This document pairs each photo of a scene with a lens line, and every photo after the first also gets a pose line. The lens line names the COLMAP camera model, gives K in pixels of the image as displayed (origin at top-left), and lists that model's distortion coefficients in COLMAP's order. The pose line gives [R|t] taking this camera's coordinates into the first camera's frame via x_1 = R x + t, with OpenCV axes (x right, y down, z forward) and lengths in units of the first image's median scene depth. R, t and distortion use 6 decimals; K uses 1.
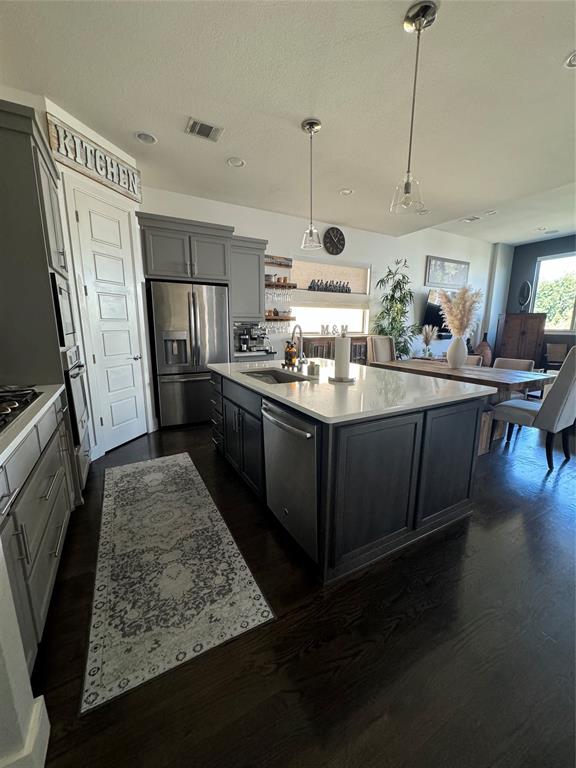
lens RADIAL K [[304.0, 0, 288.0], [0, 304.0, 384.0], [0, 0, 1]] dist [-0.003026, 0.000242]
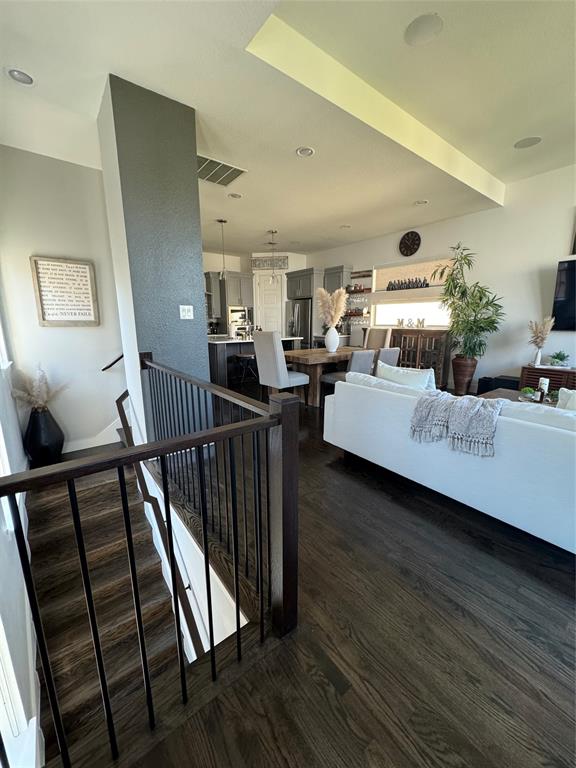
lens RADIAL K [[304.0, 0, 288.0], [0, 304.0, 384.0], [0, 0, 1]] dist [-0.003026, 0.000242]
pose [[0.155727, 0.198289, -0.967693, 1.523046], [-0.185339, 0.968112, 0.168549, -0.086907], [0.970257, 0.153104, 0.187512, 0.513370]]
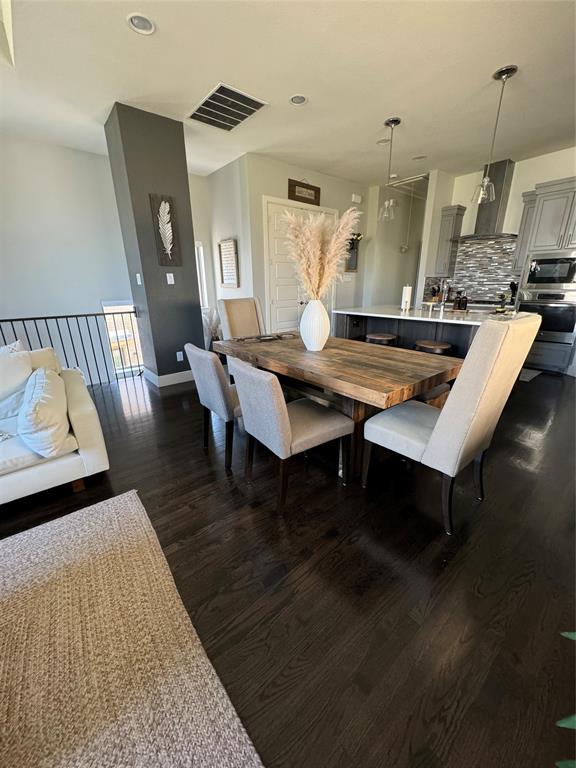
lens RADIAL K [[302.9, 0, 289.2], [0, 302.9, 382.4], [0, 0, 1]] dist [0.003566, 0.000290]
pose [[-0.982575, 0.065149, -0.174073, 0.609021], [-0.028506, 0.872654, 0.487507, -0.255664], [0.183666, 0.483974, -0.855591, 1.329145]]
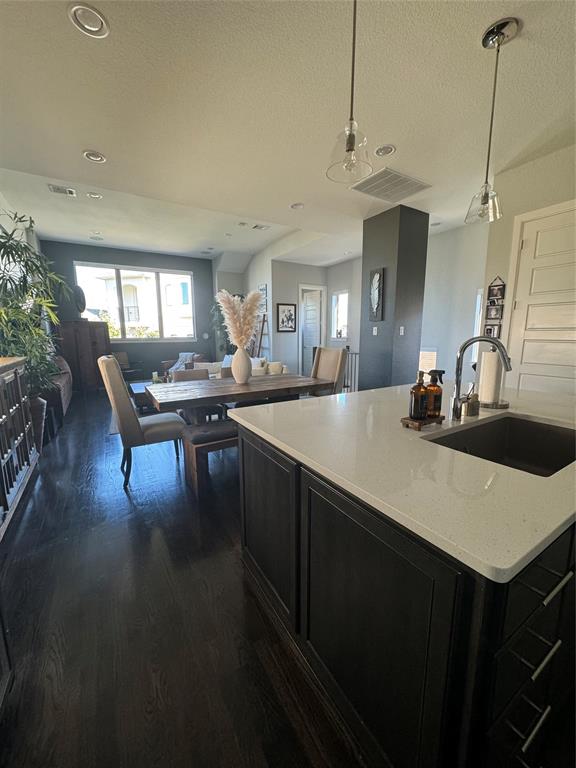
lens RADIAL K [[302.9, 0, 289.2], [0, 302.9, 382.4], [0, 0, 1]] dist [0.003566, 0.000290]
pose [[-0.045126, -0.164824, 0.985290, -0.281734], [0.195522, 0.965762, 0.170512, -0.151221], [-0.979661, 0.200340, -0.011354, 0.744052]]
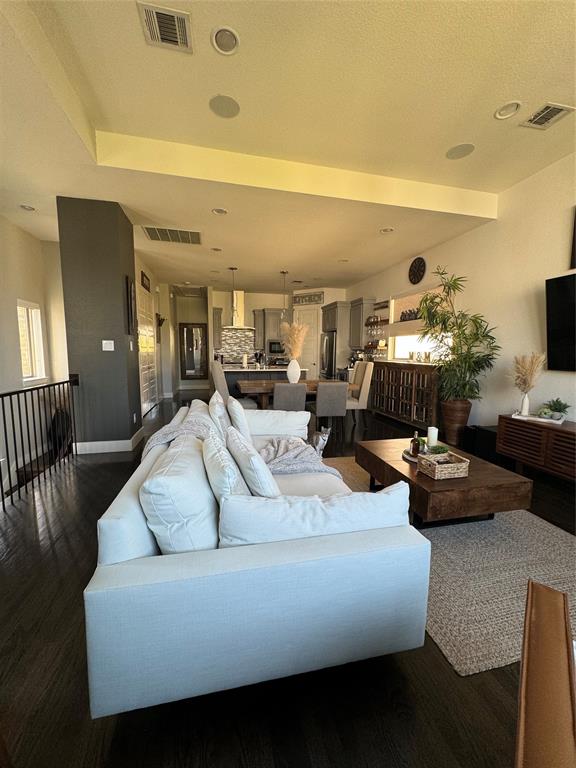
lens RADIAL K [[304.0, 0, 288.0], [0, 304.0, 384.0], [0, 0, 1]] dist [-0.003026, 0.000242]
pose [[-0.265346, 0.097814, -0.959179, 1.533230], [-0.193516, 0.969193, 0.152369, -0.206504], [0.944533, 0.226047, -0.238243, 1.097236]]
